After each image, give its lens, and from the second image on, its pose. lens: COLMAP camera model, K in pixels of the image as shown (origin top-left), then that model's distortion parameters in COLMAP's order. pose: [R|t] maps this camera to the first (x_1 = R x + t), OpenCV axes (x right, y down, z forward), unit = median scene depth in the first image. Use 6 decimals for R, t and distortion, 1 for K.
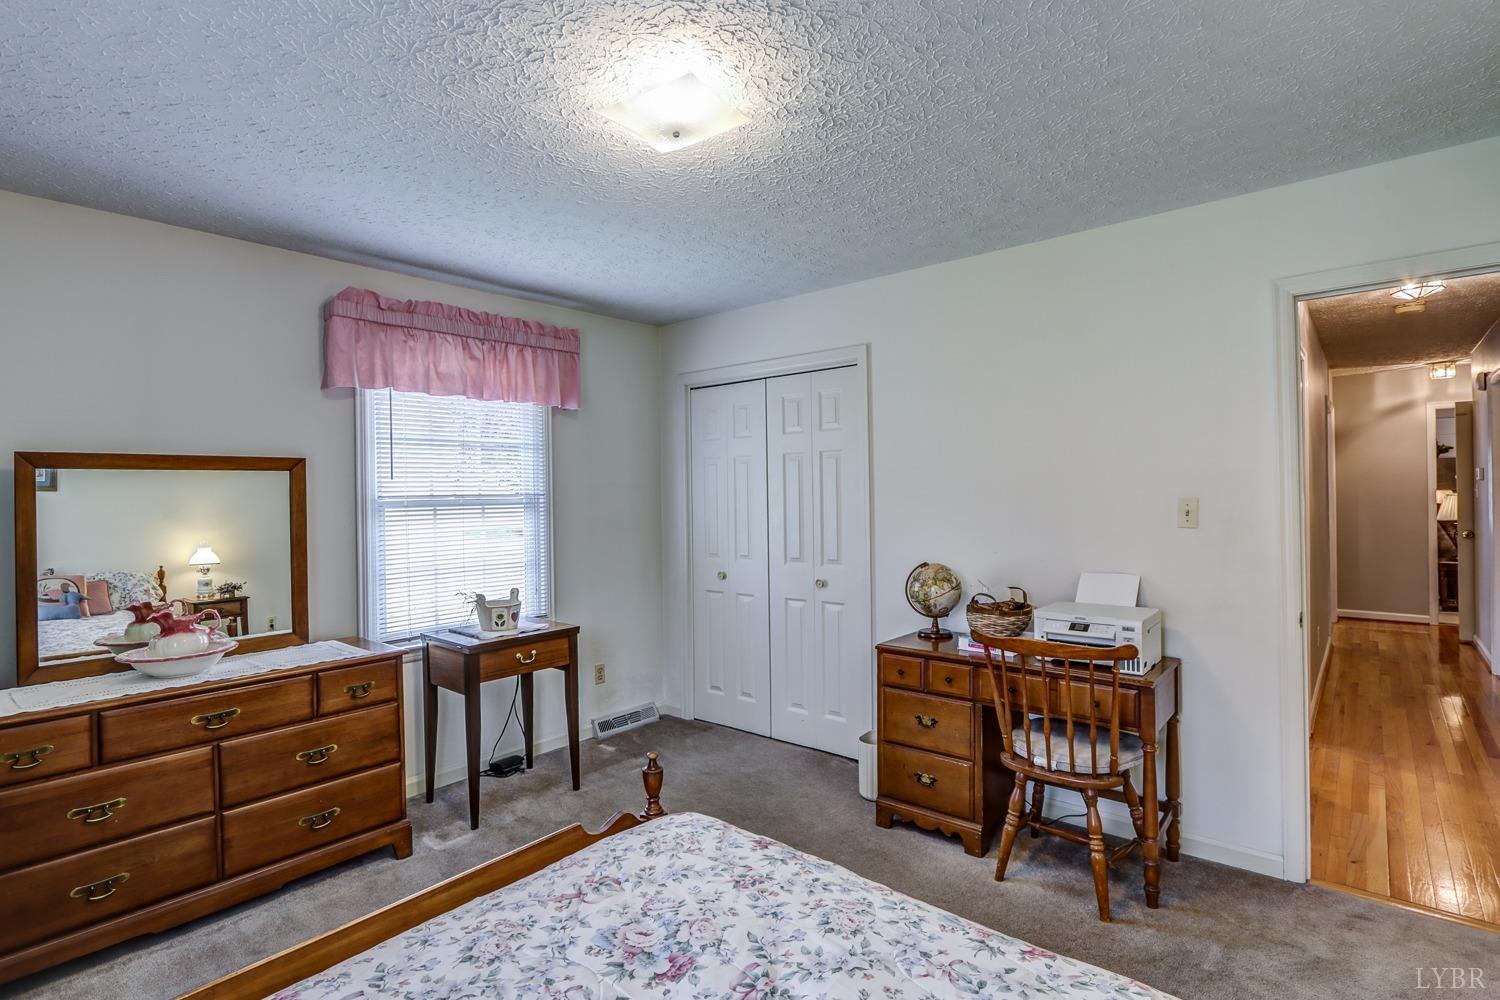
lens RADIAL K [[731.2, 0, 745.6], [0, 731.2, 492.3], [0, 0, 1]] dist [-0.006635, -0.000221]
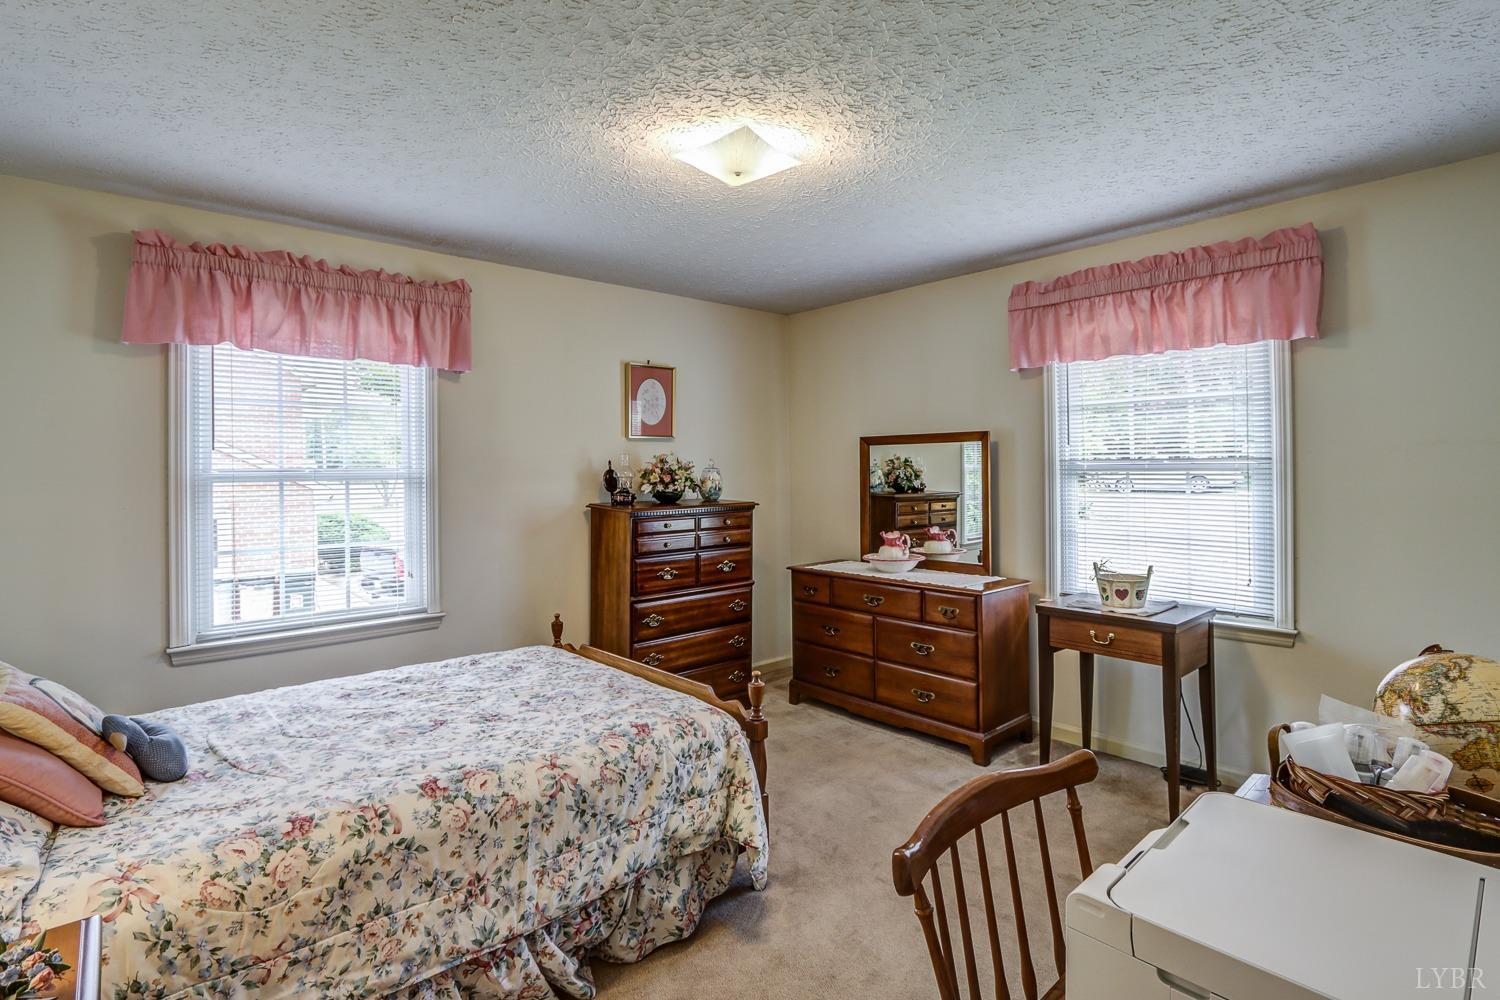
lens RADIAL K [[730.7, 0, 743.0], [0, 730.7, 464.1], [0, 0, 1]] dist [-0.025661, -0.000121]
pose [[-0.130601, 0.013912, -0.991337, 0.661270], [0.012826, 0.999842, 0.012341, -0.009199], [0.991352, -0.011103, -0.130759, 0.682339]]
